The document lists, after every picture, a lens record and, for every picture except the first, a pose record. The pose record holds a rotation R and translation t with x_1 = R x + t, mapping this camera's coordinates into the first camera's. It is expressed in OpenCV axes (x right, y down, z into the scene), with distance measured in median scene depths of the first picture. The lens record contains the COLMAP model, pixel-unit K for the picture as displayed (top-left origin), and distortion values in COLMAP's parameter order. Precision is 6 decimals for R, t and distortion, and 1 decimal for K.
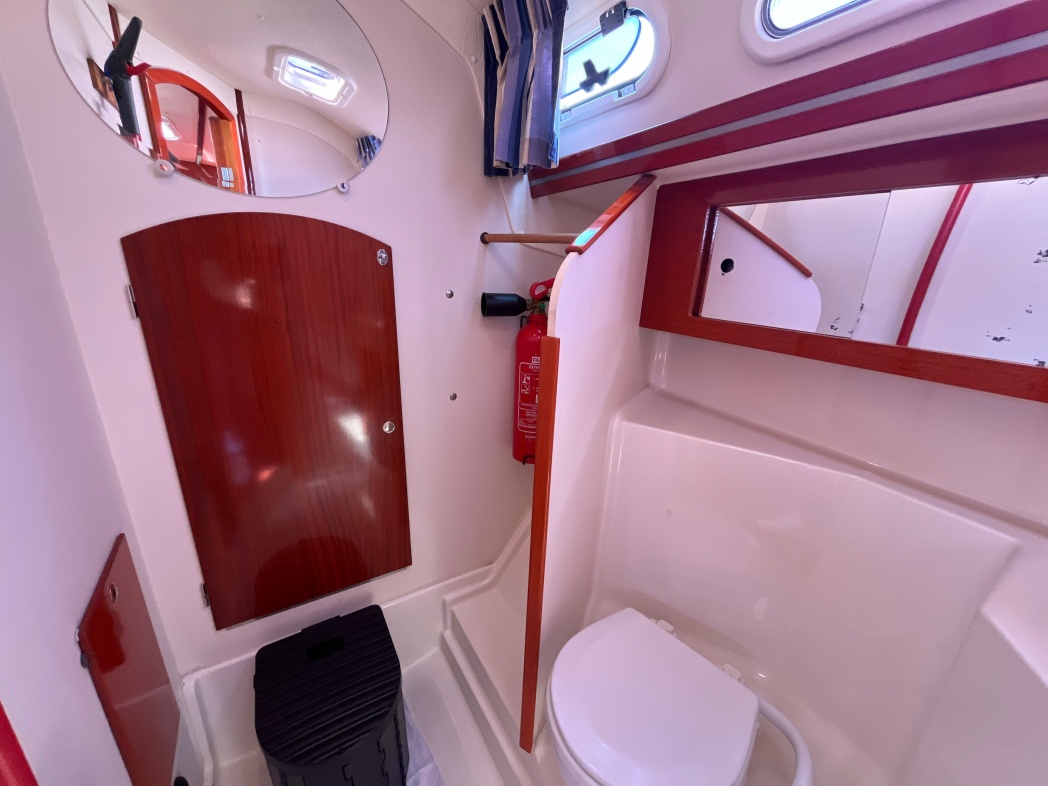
lens RADIAL K [[427.4, 0, 522.3], [0, 427.4, 392.0], [0, 0, 1]] dist [-0.002234, -0.000394]
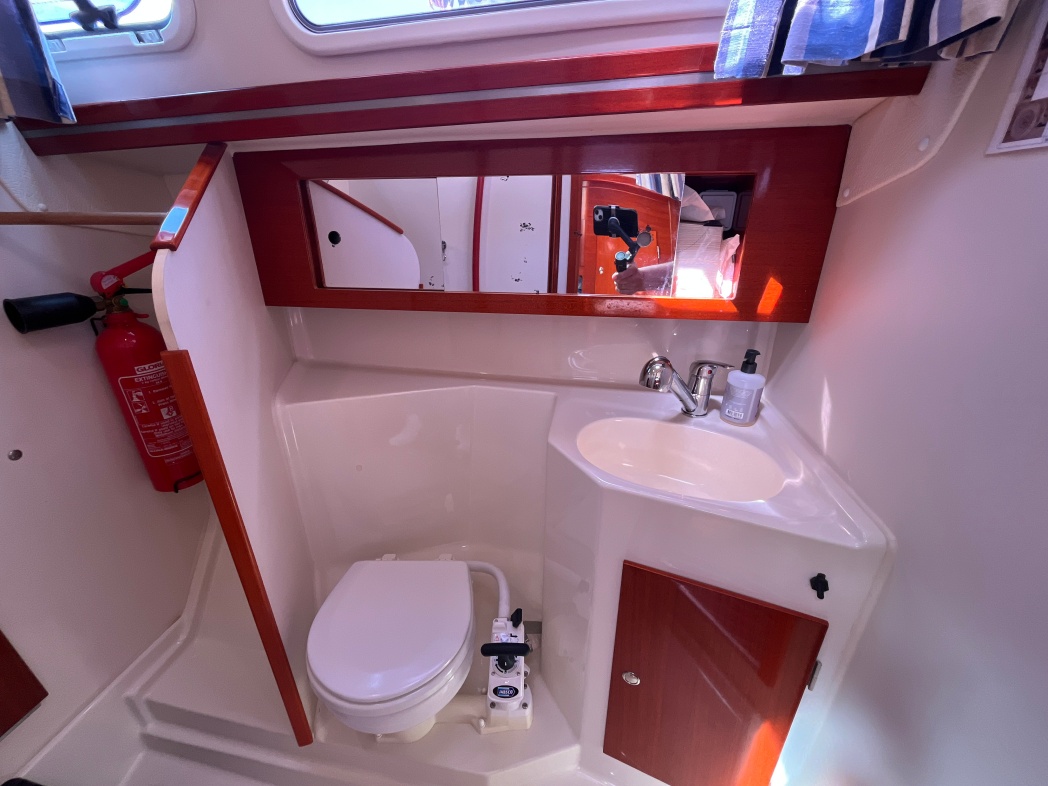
lens RADIAL K [[427.4, 0, 522.3], [0, 427.4, 392.0], [0, 0, 1]] dist [-0.002234, -0.000394]
pose [[0.669256, -0.331718, 0.664876, -0.041697], [0.245158, 0.943286, 0.223850, -0.044276], [-0.701423, 0.013187, 0.712623, -0.081730]]
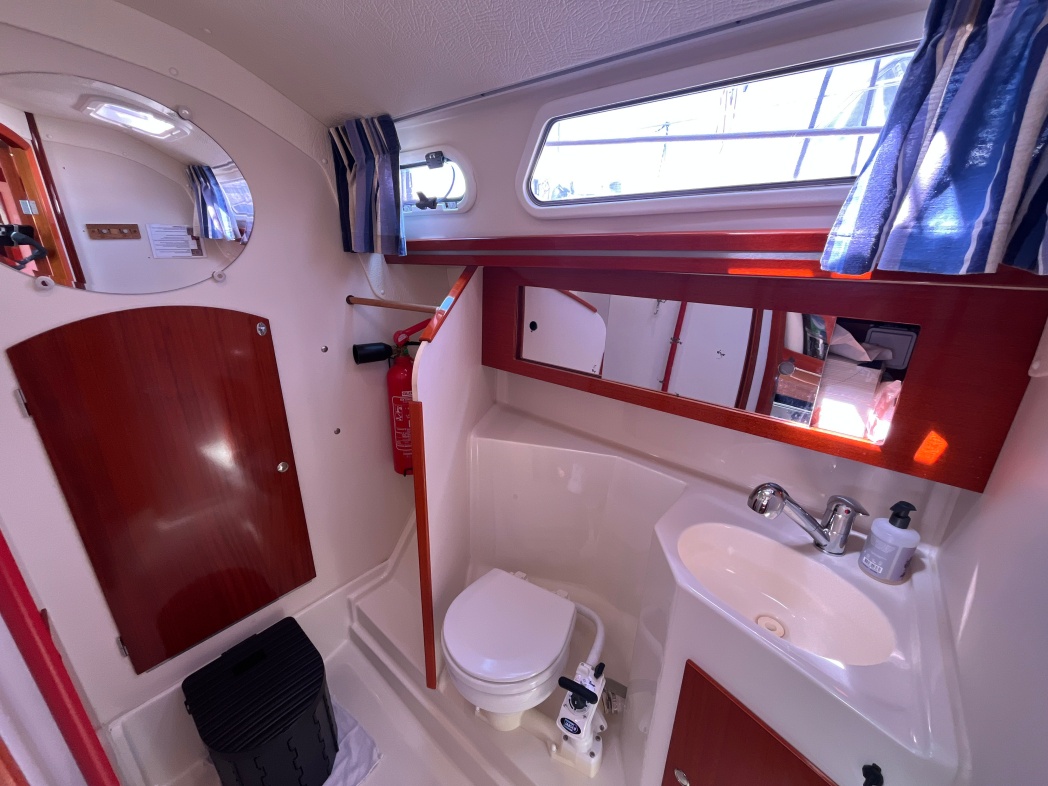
lens RADIAL K [[427.4, 0, 522.3], [0, 427.4, 392.0], [0, 0, 1]] dist [-0.002234, -0.000394]
pose [[0.951211, -0.112988, 0.287108, -0.000989], [0.099982, 0.993202, 0.059616, -0.135283], [-0.291892, -0.028002, 0.956041, -0.327410]]
